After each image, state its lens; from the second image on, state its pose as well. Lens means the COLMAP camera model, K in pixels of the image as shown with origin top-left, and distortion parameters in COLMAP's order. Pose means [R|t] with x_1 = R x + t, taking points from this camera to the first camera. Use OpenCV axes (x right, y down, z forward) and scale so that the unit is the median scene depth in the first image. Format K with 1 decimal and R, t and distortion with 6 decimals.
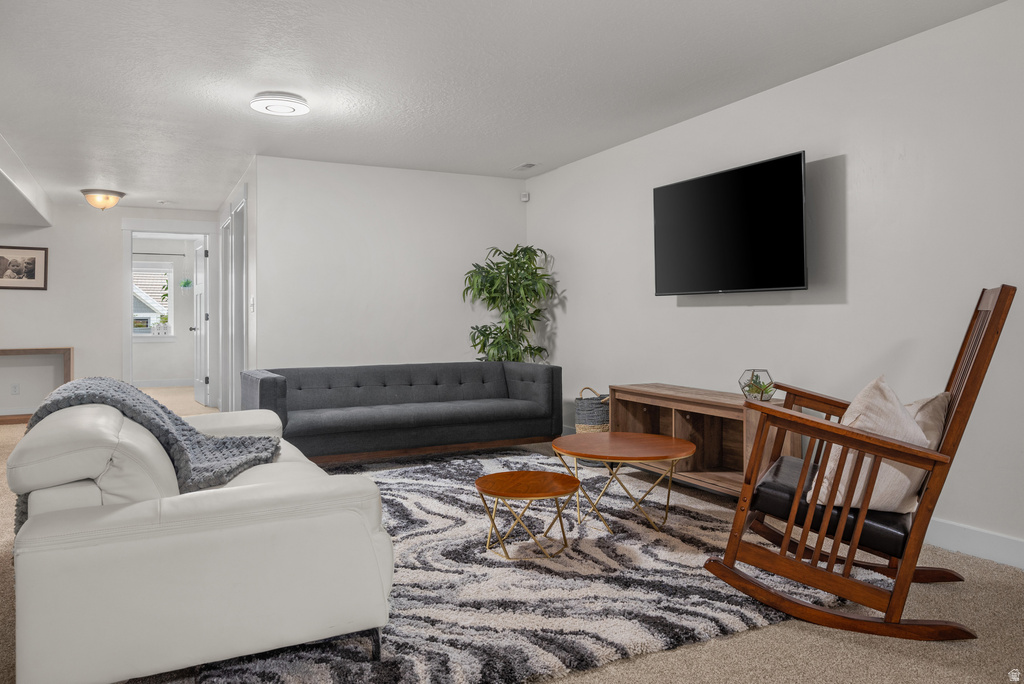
lens RADIAL K [[710.6, 0, 511.8], [0, 710.6, 312.9], [0, 0, 1]] dist [0.000196, 0.000154]
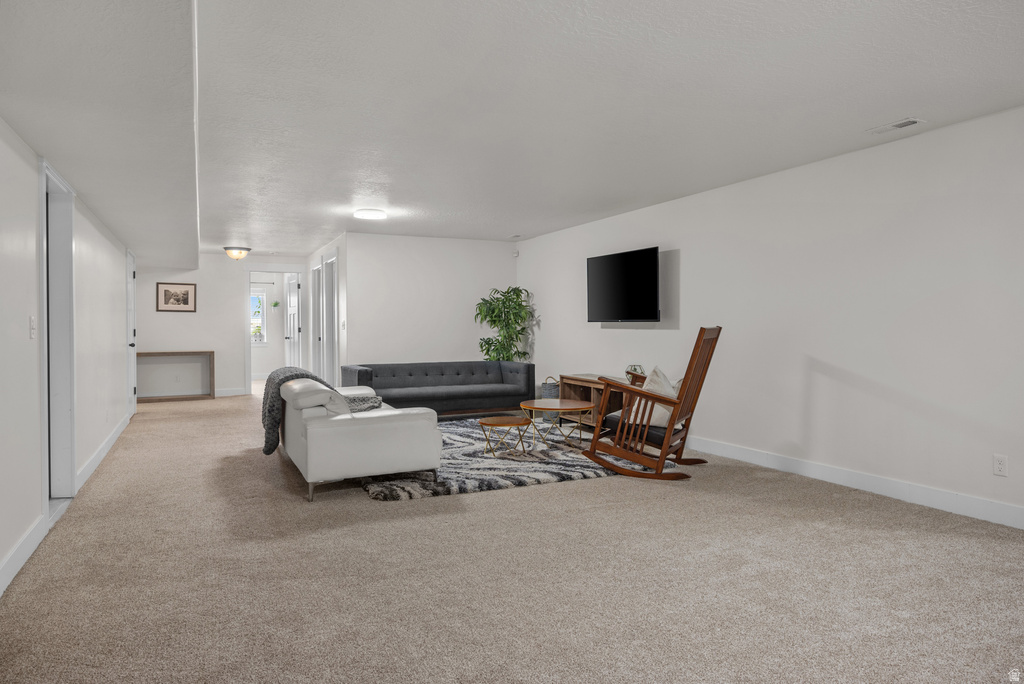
lens RADIAL K [[632.4, 0, 512.0], [0, 632.4, 342.0], [0, 0, 1]] dist [0.000188, -0.000024]
pose [[0.999867, 0.003127, -0.015986, 0.052602], [-0.002561, 0.999374, 0.035286, -0.033231], [0.016086, -0.035241, 0.999249, -0.578155]]
